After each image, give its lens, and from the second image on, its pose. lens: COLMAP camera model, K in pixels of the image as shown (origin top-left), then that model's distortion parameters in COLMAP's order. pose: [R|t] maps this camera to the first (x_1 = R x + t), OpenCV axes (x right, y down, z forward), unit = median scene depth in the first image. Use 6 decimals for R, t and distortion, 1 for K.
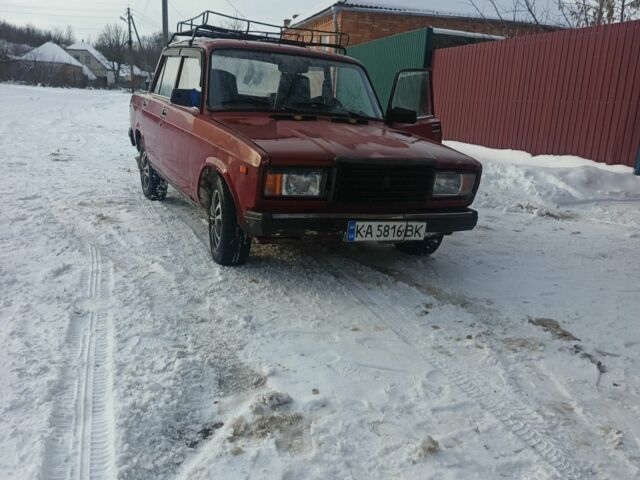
lens RADIAL K [[611.2, 0, 320.0], [0, 611.2, 240.0], [0, 0, 1]] dist [0.076790, -0.122639]
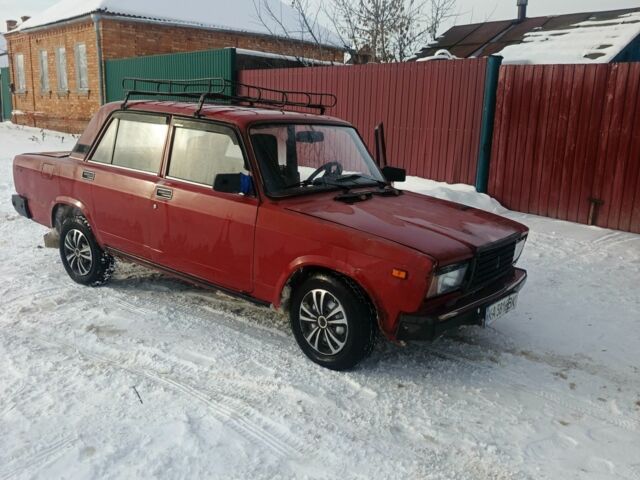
lens RADIAL K [[611.2, 0, 320.0], [0, 611.2, 240.0], [0, 0, 1]] dist [0.076790, -0.122639]
pose [[0.891777, -0.118823, 0.436595, -0.327462], [0.116575, 0.992665, 0.032050, -0.107648], [-0.437201, 0.022315, 0.899087, 0.116555]]
